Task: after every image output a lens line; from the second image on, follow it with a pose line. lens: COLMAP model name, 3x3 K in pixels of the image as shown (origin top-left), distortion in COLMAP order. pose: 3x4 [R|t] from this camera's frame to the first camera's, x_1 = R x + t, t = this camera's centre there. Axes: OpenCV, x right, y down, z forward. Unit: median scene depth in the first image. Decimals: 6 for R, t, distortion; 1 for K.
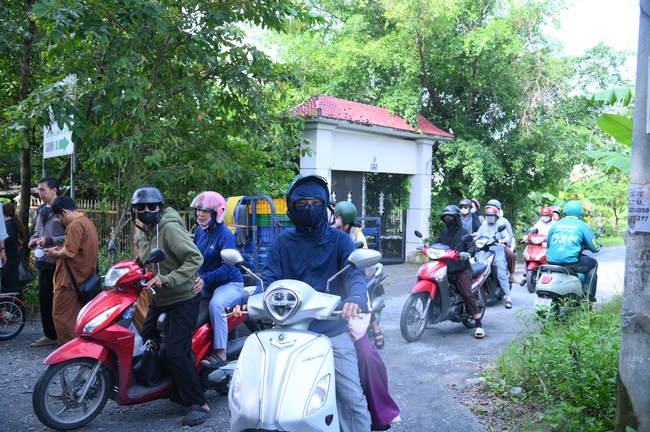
lens RADIAL K [[601.3, 0, 325.0], [0, 601.3, 218.8], [0, 0, 1]] dist [-0.012656, 0.000000]
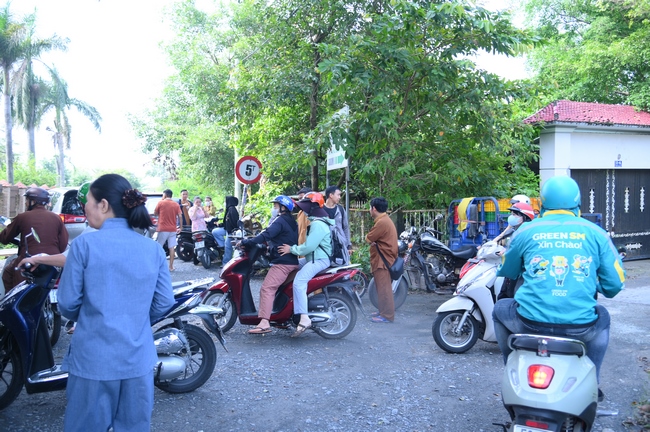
lens RADIAL K [[578.0, 0, 325.1], [0, 578.0, 216.7], [0, 0, 1]] dist [0.002187, 0.004528]
pose [[0.900864, -0.008063, -0.434027, 0.085807], [0.008805, 0.999961, -0.000301, -0.000243], [0.434013, -0.003550, 0.900900, -0.162134]]
